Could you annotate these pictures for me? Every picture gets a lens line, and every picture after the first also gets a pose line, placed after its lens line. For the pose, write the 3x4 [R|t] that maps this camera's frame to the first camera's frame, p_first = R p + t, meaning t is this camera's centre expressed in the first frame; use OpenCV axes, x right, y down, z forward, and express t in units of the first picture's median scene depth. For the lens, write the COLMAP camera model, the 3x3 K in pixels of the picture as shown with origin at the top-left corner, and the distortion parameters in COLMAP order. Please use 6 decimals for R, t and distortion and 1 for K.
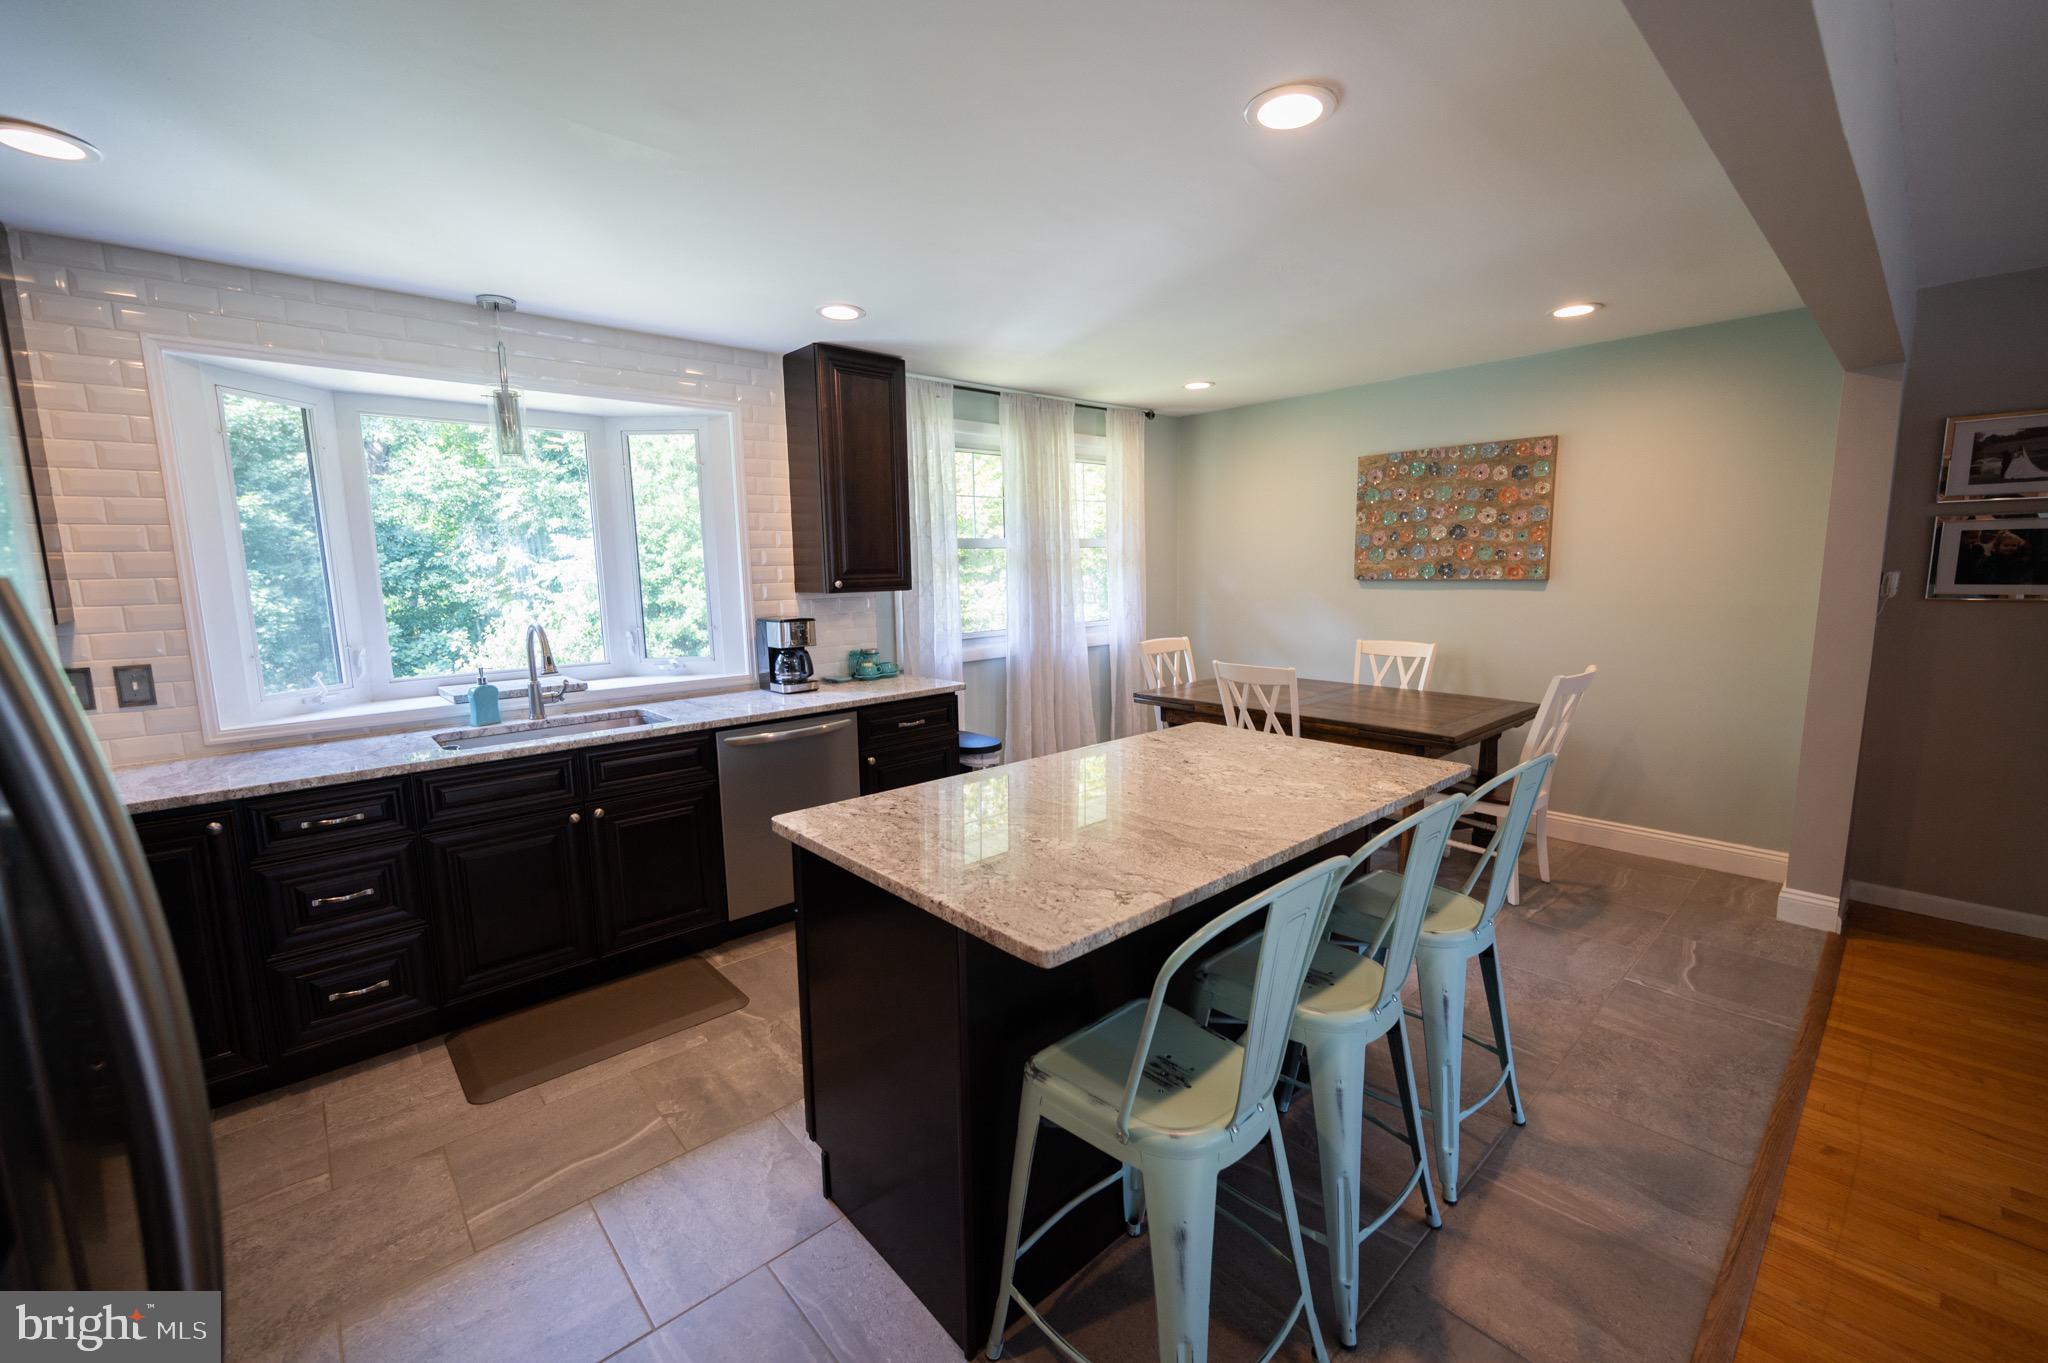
lens RADIAL K [[837.1, 0, 1025.0], [0, 837.1, 675.5], [0, 0, 1]] dist [-0.002176, -0.000321]
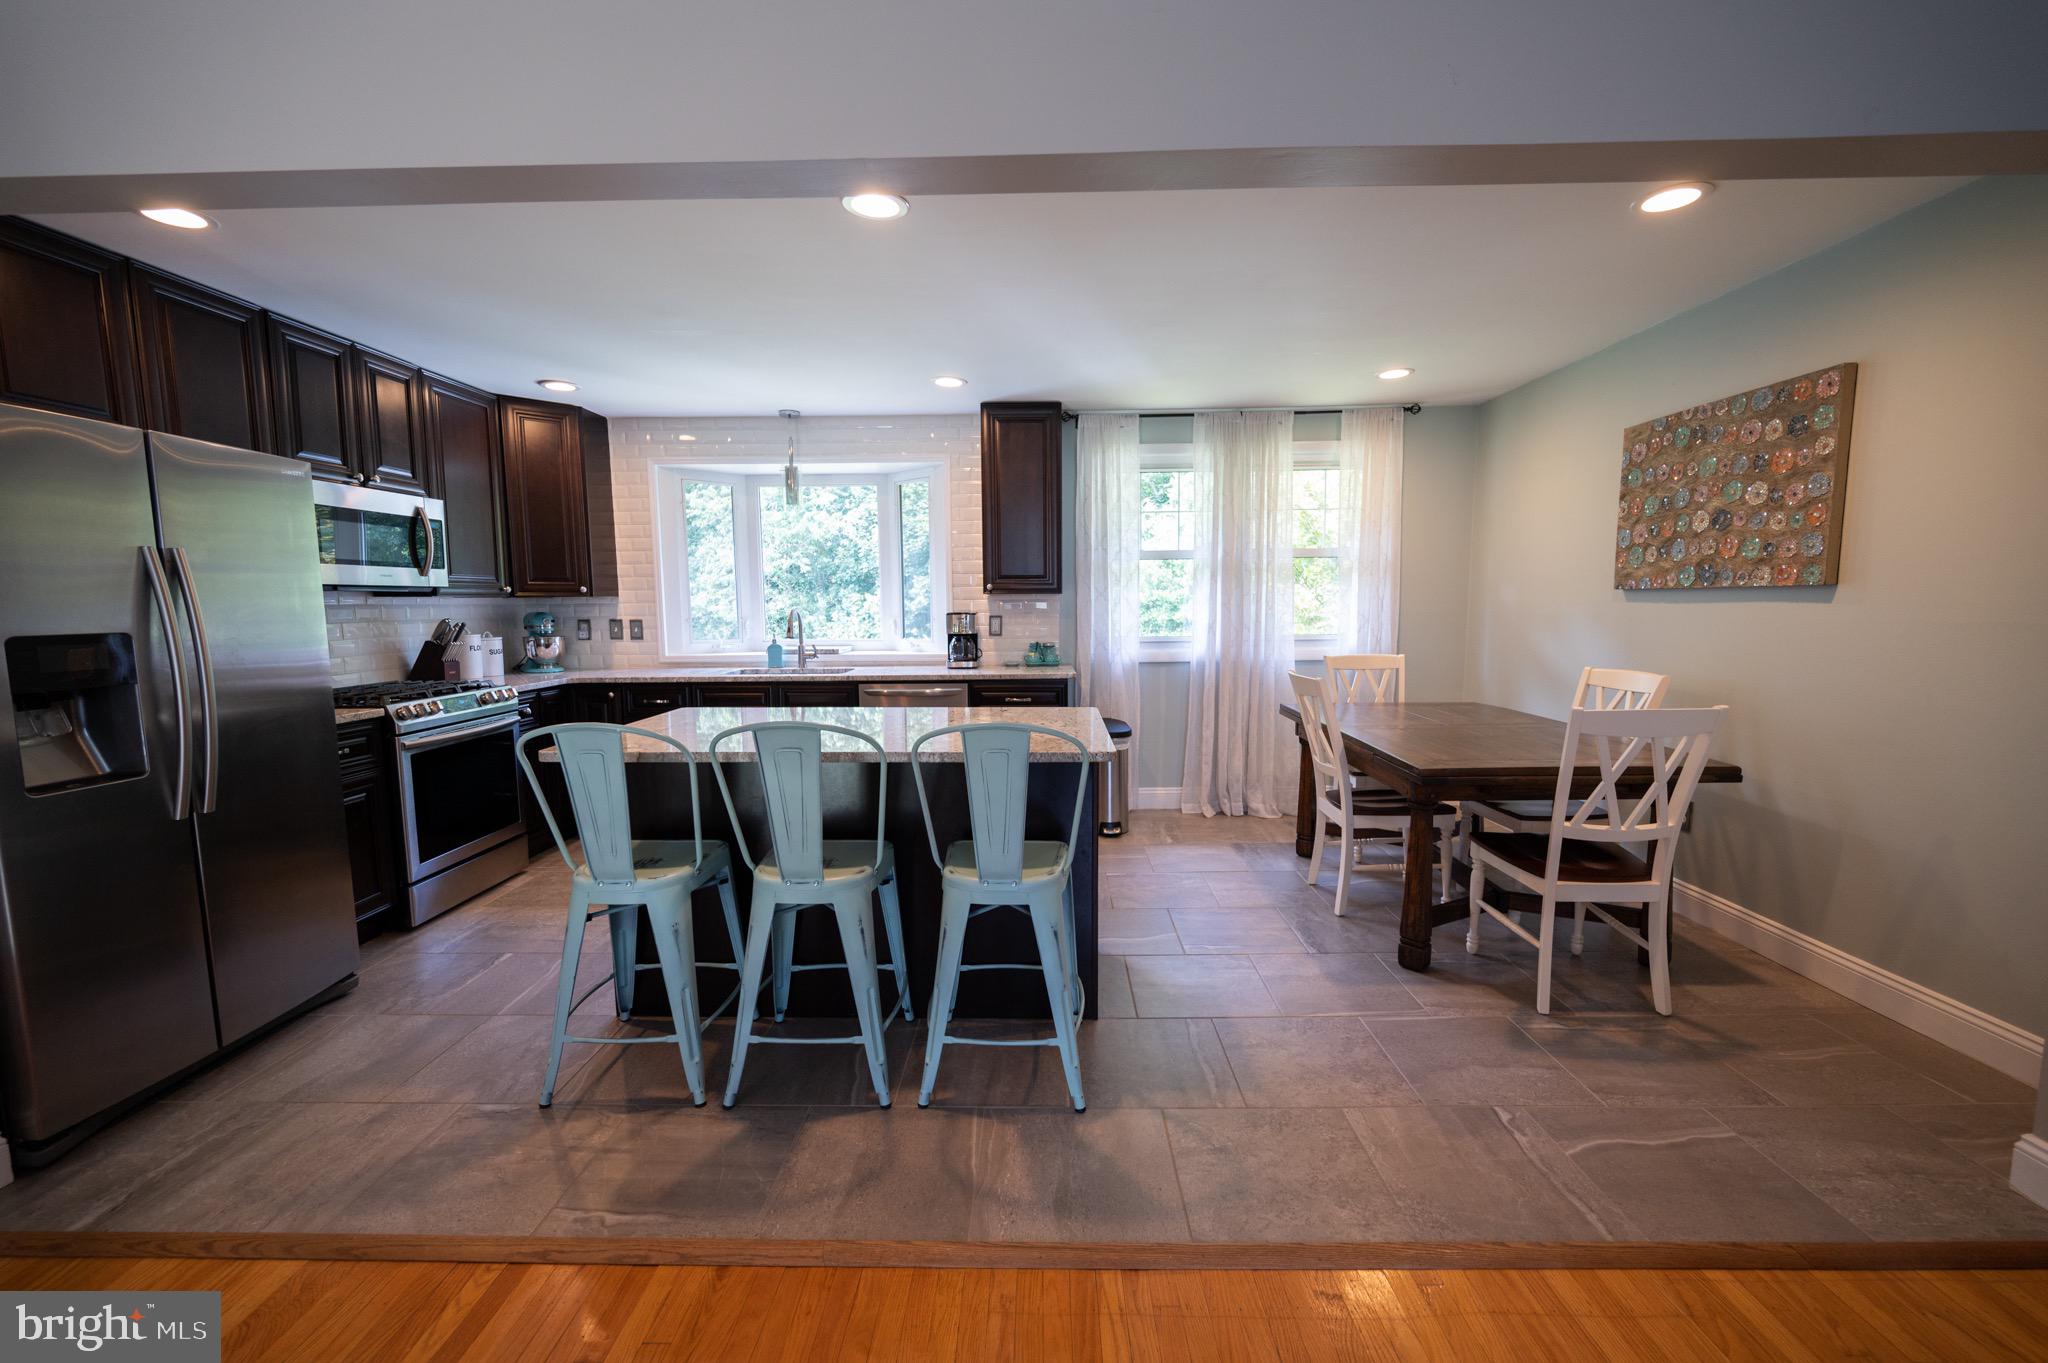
lens RADIAL K [[817.7, 0, 1024.0], [0, 817.7, 681.5], [0, 0, 1]] dist [-0.002620, -0.000041]
pose [[0.726822, 0.079744, -0.682181, 0.608109], [-0.097016, 0.995198, 0.012970, 0.012570], [0.679940, 0.056756, 0.731068, 0.114128]]
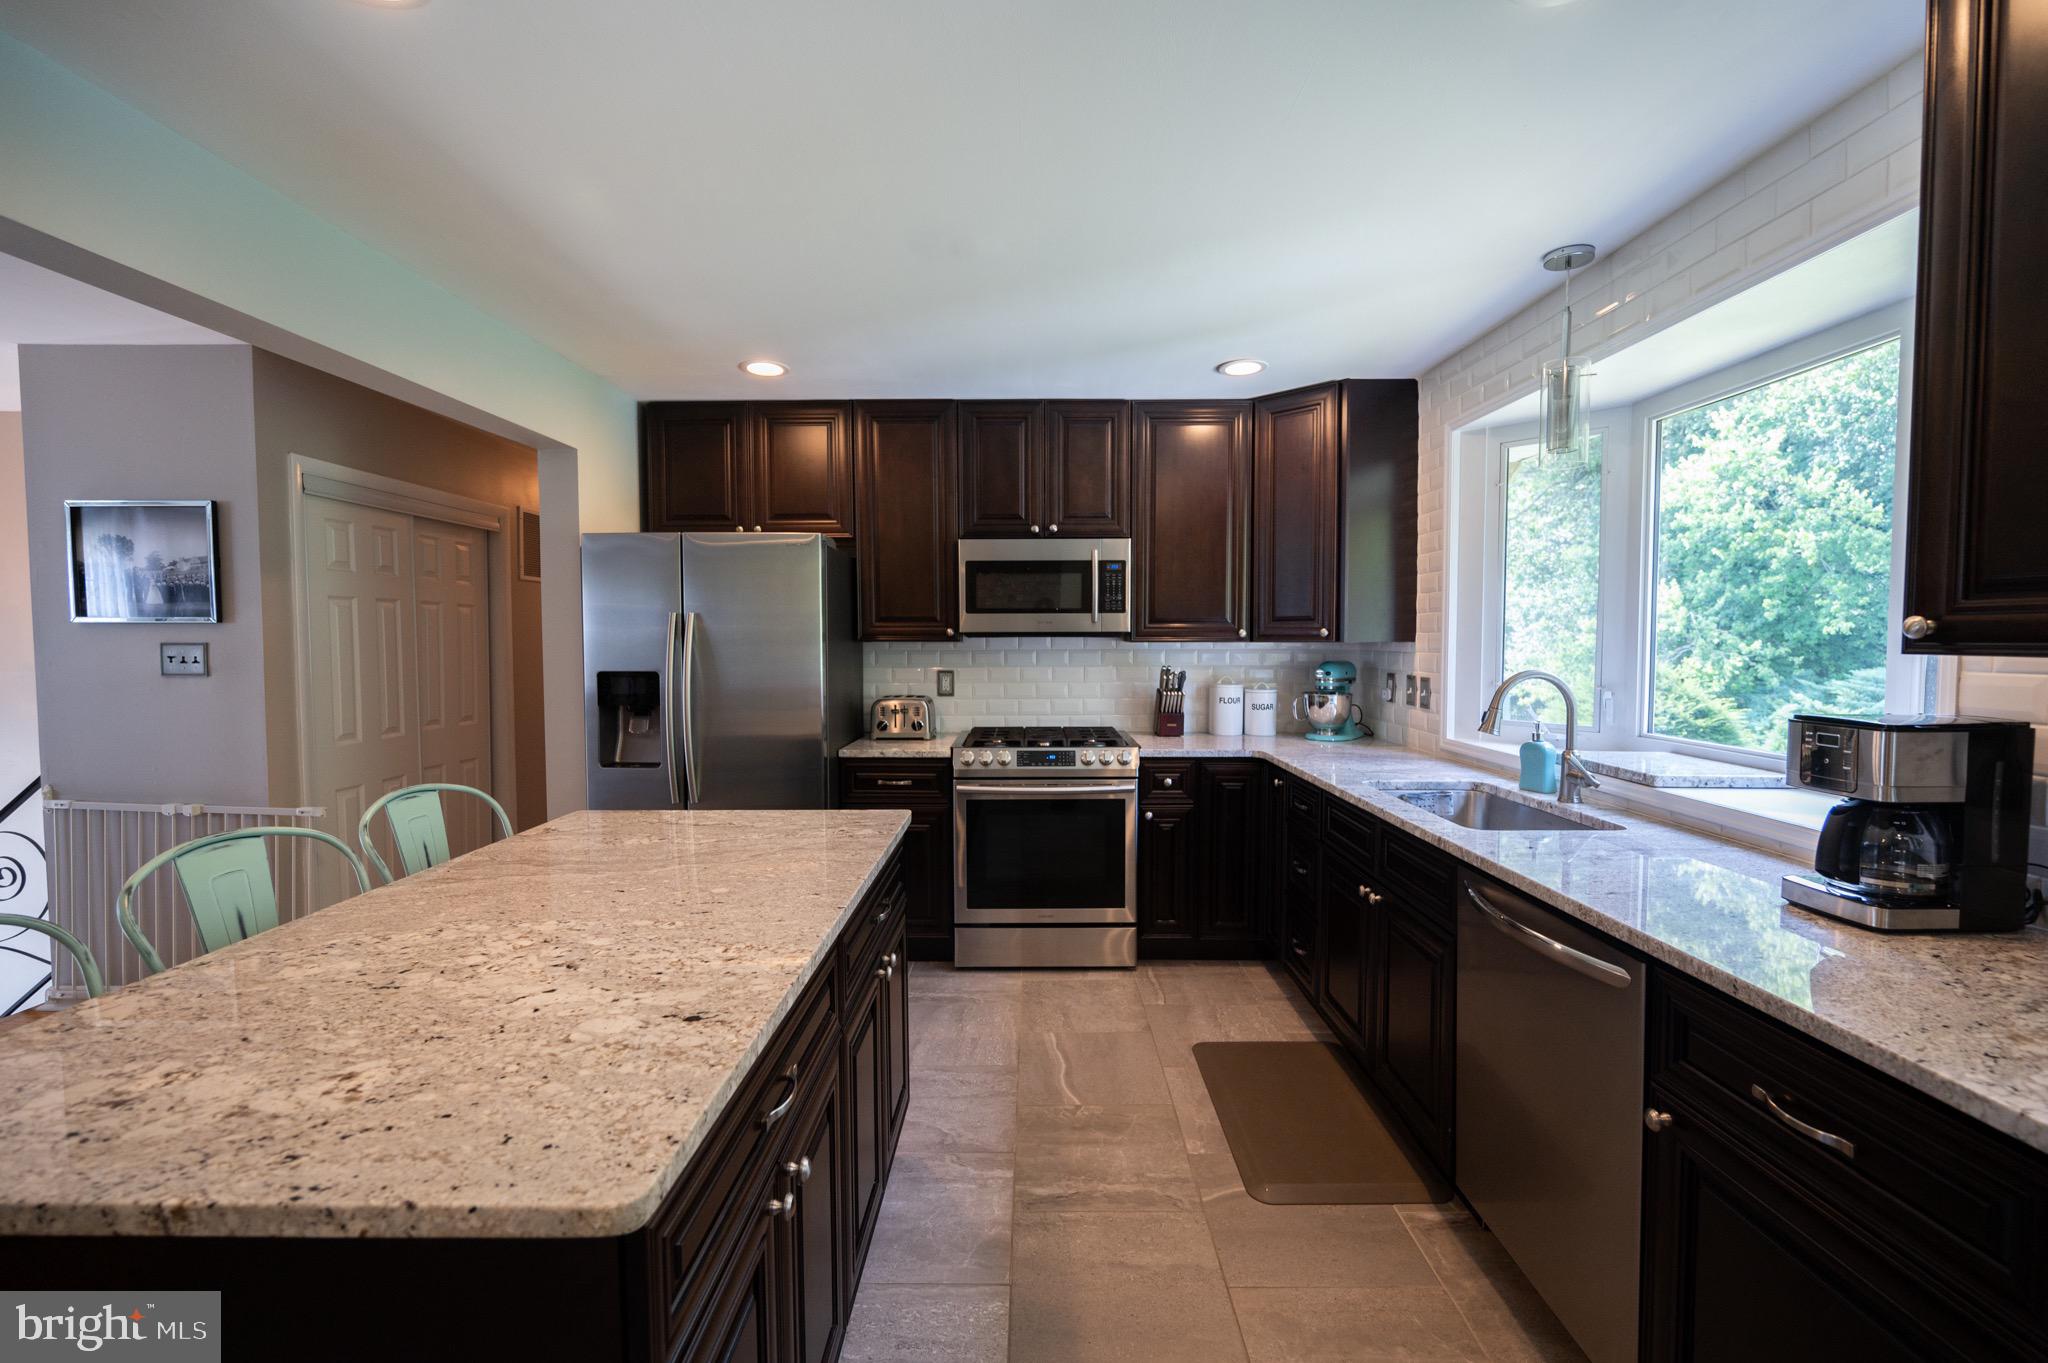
lens RADIAL K [[837.1, 0, 1025.0], [0, 837.1, 675.5], [0, 0, 1]] dist [-0.002176, -0.000321]
pose [[-0.674711, 0.054116, -0.736095, 0.209126], [-0.084291, 0.985134, 0.149687, -0.097226], [0.733253, 0.163042, -0.660120, 0.850818]]
